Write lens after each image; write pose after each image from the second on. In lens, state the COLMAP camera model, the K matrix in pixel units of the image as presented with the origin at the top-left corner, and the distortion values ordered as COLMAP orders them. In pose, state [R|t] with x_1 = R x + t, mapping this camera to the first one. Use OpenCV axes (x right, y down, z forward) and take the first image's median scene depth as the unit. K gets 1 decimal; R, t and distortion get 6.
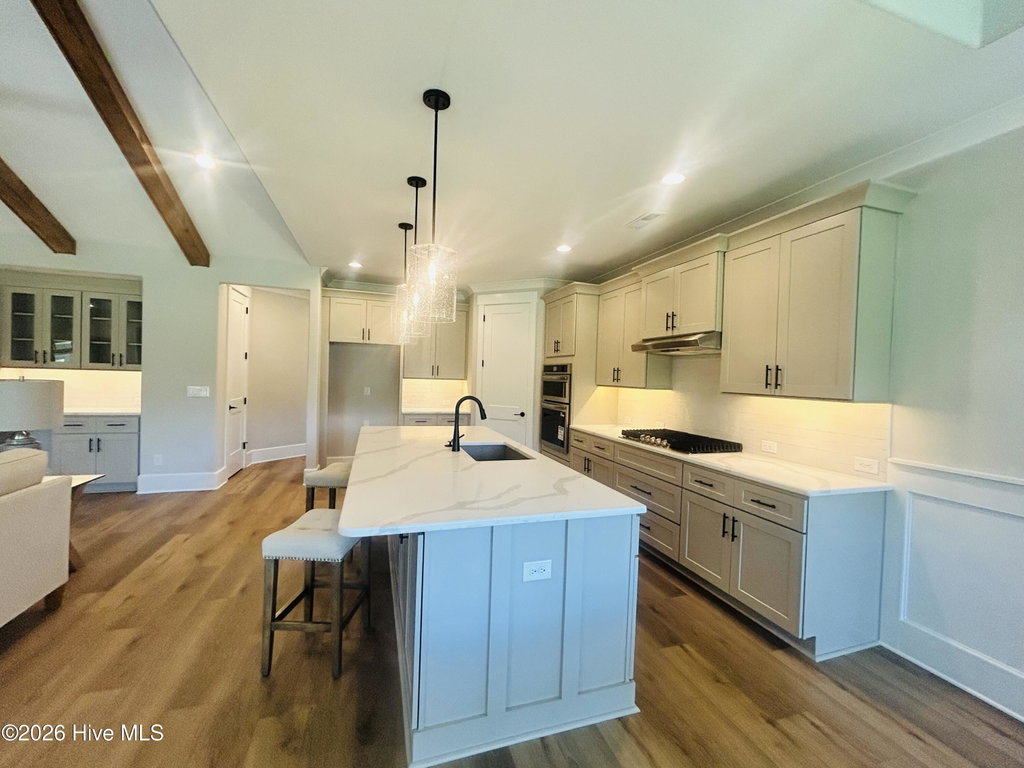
lens RADIAL K [[417.0, 0, 509.3], [0, 417.0, 381.9], [0, 0, 1]] dist [0.001095, -0.000901]
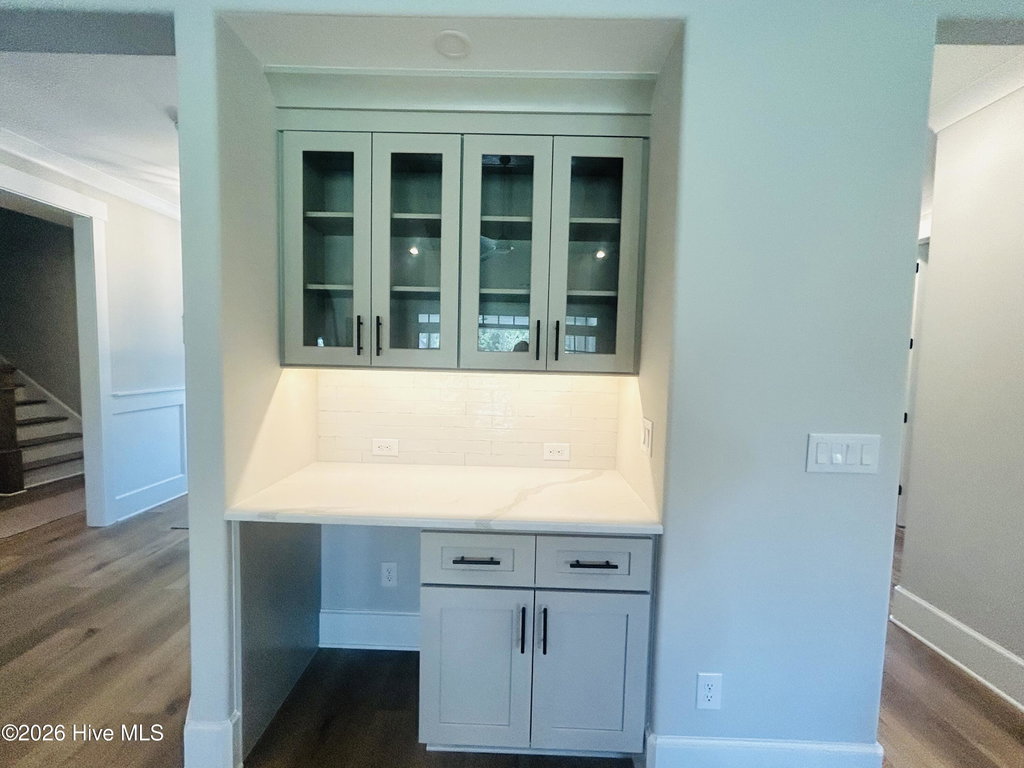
lens RADIAL K [[417.0, 0, 506.9], [0, 417.0, 382.9], [0, 0, 1]] dist [0.001095, -0.000901]
pose [[0.946020, 0.013604, -0.323823, -0.938105], [-0.001010, 0.999238, 0.039029, -0.035335], [0.324107, -0.036595, 0.945312, 0.736400]]
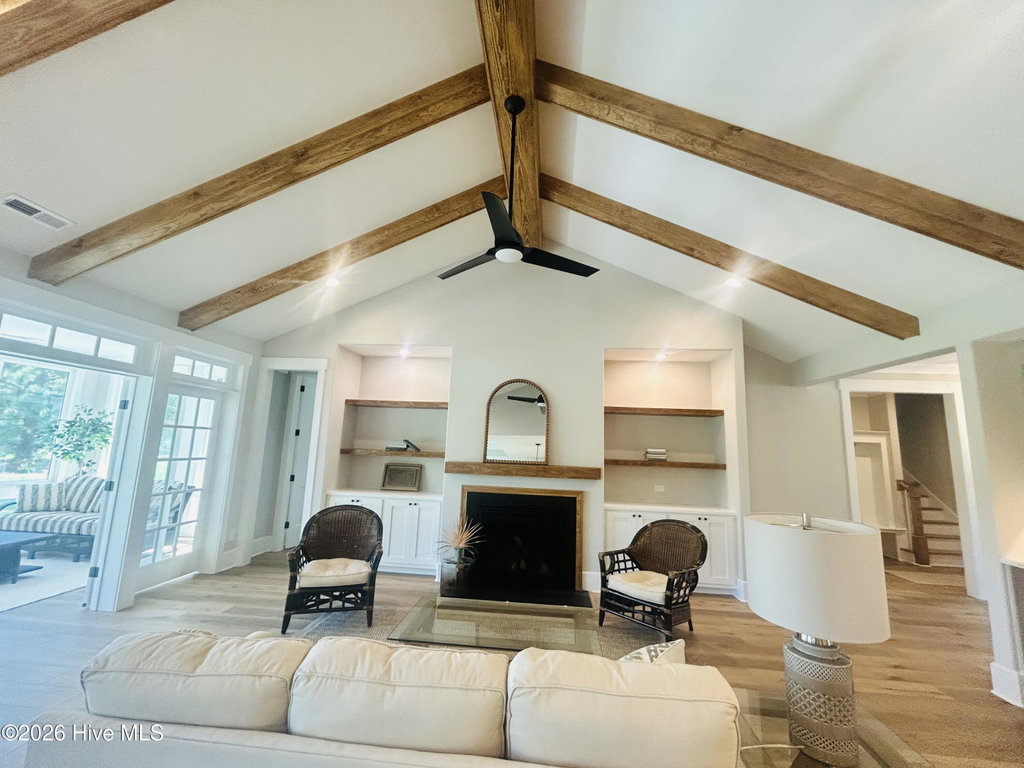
lens RADIAL K [[417.0, 0, 505.6], [0, 417.0, 381.9], [0, 0, 1]] dist [0.001095, -0.000901]
pose [[-0.396254, -0.183345, -0.899649, -0.300173], [-0.064805, 0.983000, -0.171788, -0.037956], [0.915851, -0.009770, -0.401399, 0.513765]]
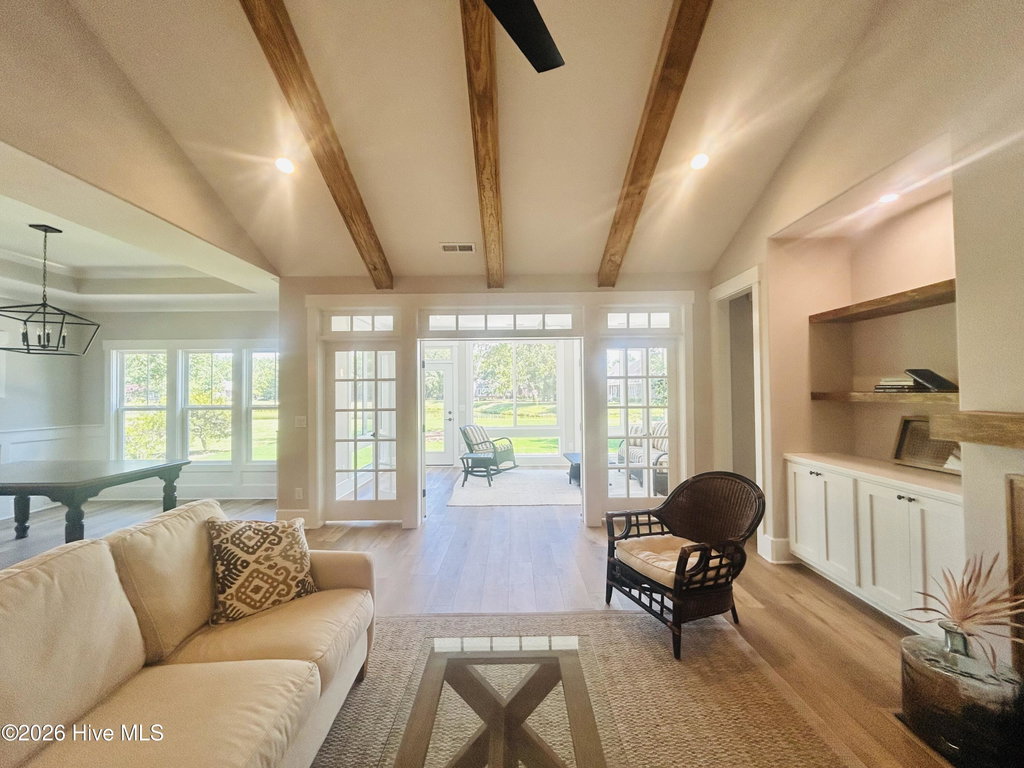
lens RADIAL K [[417.0, 0, 511.3], [0, 417.0, 382.8], [0, 0, 1]] dist [0.001095, -0.000901]
pose [[-0.949189, -0.013340, 0.314425, -0.936296], [-0.014312, 0.999897, -0.000783, -0.034439], [-0.314382, -0.005243, -0.949282, 0.504705]]
